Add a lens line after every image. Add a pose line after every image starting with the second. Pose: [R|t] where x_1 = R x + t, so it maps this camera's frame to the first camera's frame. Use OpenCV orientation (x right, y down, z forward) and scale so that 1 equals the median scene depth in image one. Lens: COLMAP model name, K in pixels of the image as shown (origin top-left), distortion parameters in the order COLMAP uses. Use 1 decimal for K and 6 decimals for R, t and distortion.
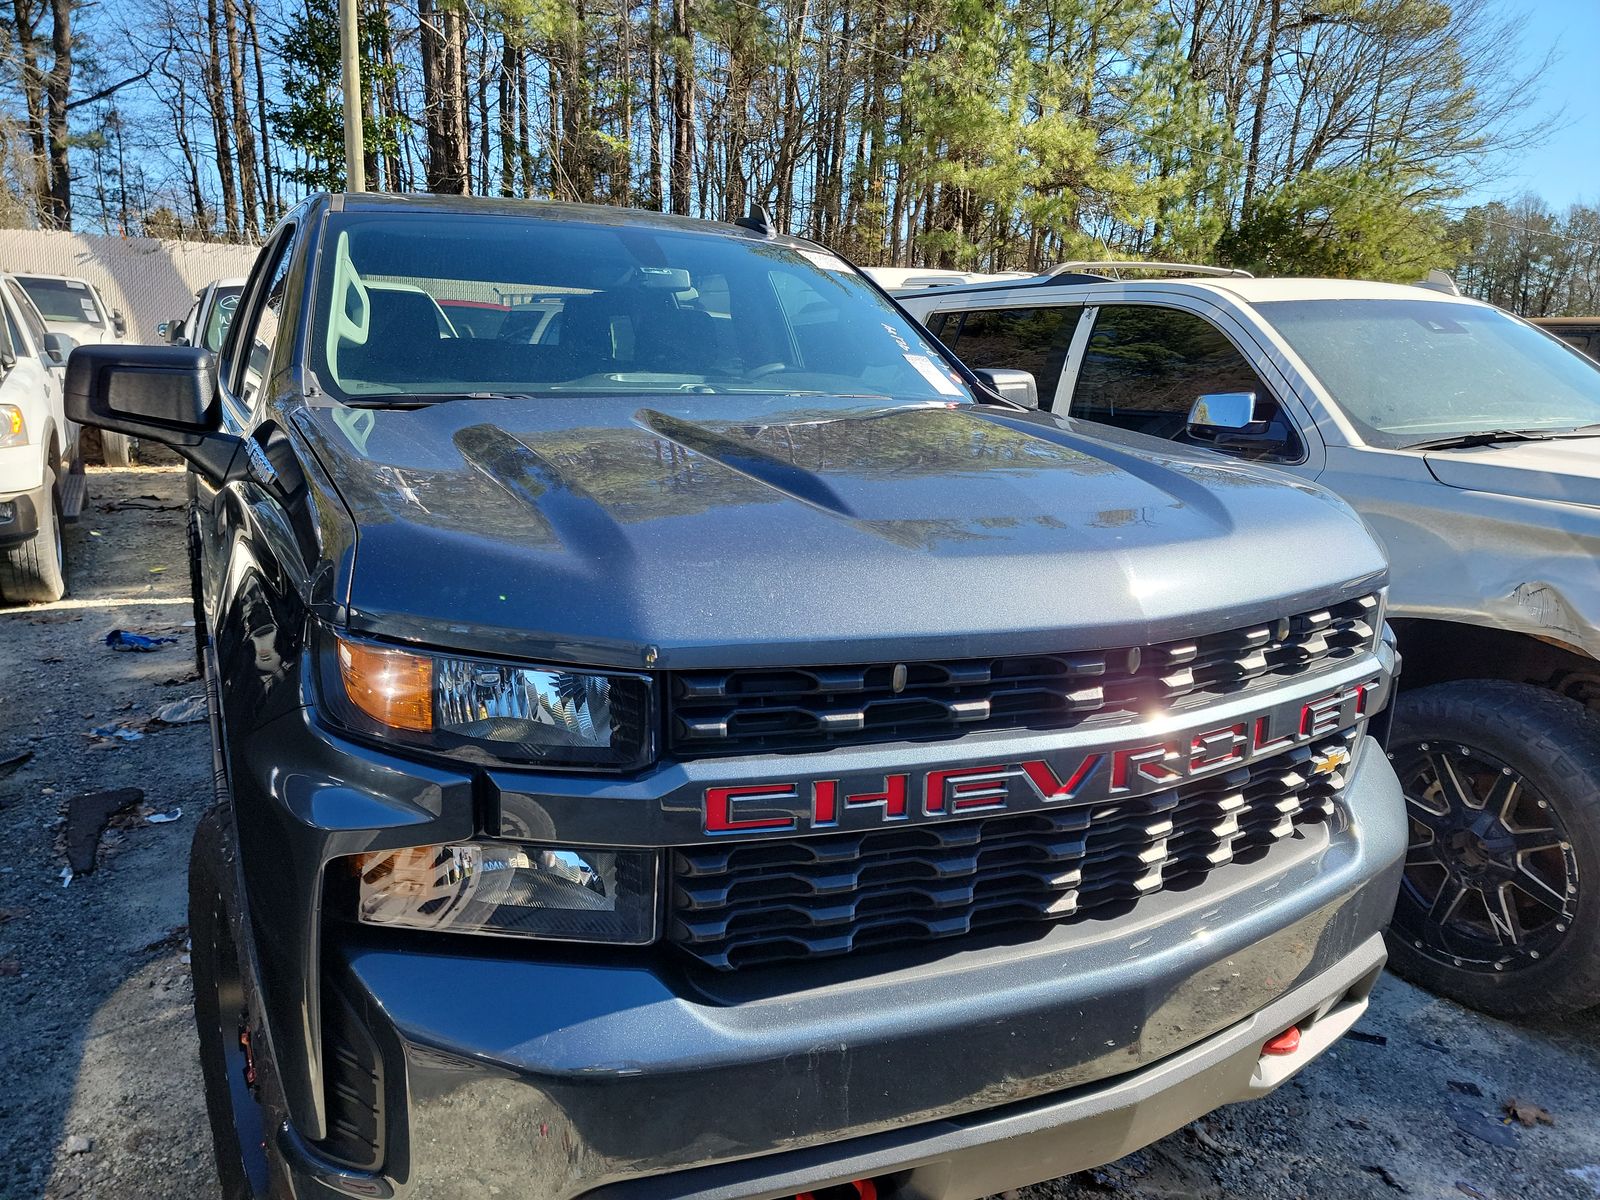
lens RADIAL K [[1081.1, 0, 823.6], [0, 1081.1, 603.4], [0, 0, 1]] dist [0.072728, -0.058948]
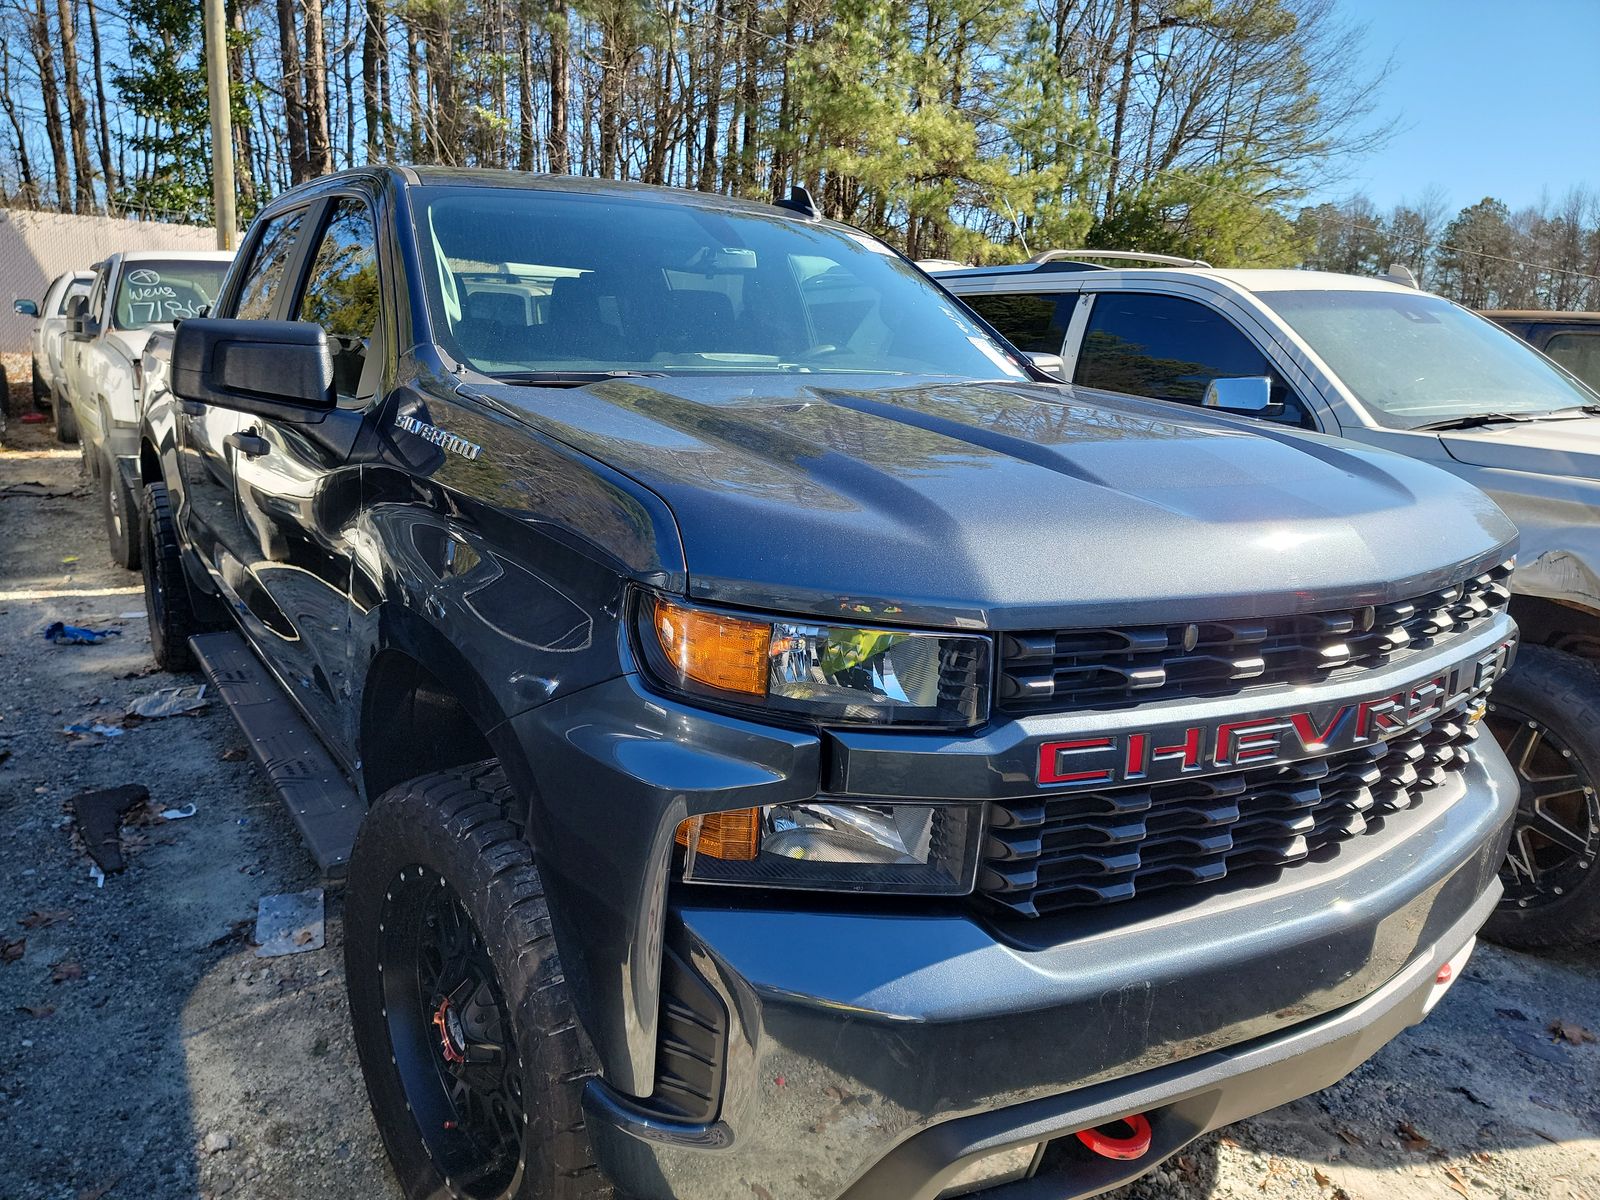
lens RADIAL K [[1079.6, 0, 800.0], [0, 1079.6, 600.0], [0, 0, 1]] dist [0.072580, -0.057699]
pose [[0.994709, -0.014431, 0.101718, -0.164038], [0.013506, 0.999861, 0.009771, 0.006744], [-0.101845, -0.008345, 0.994765, -0.007943]]
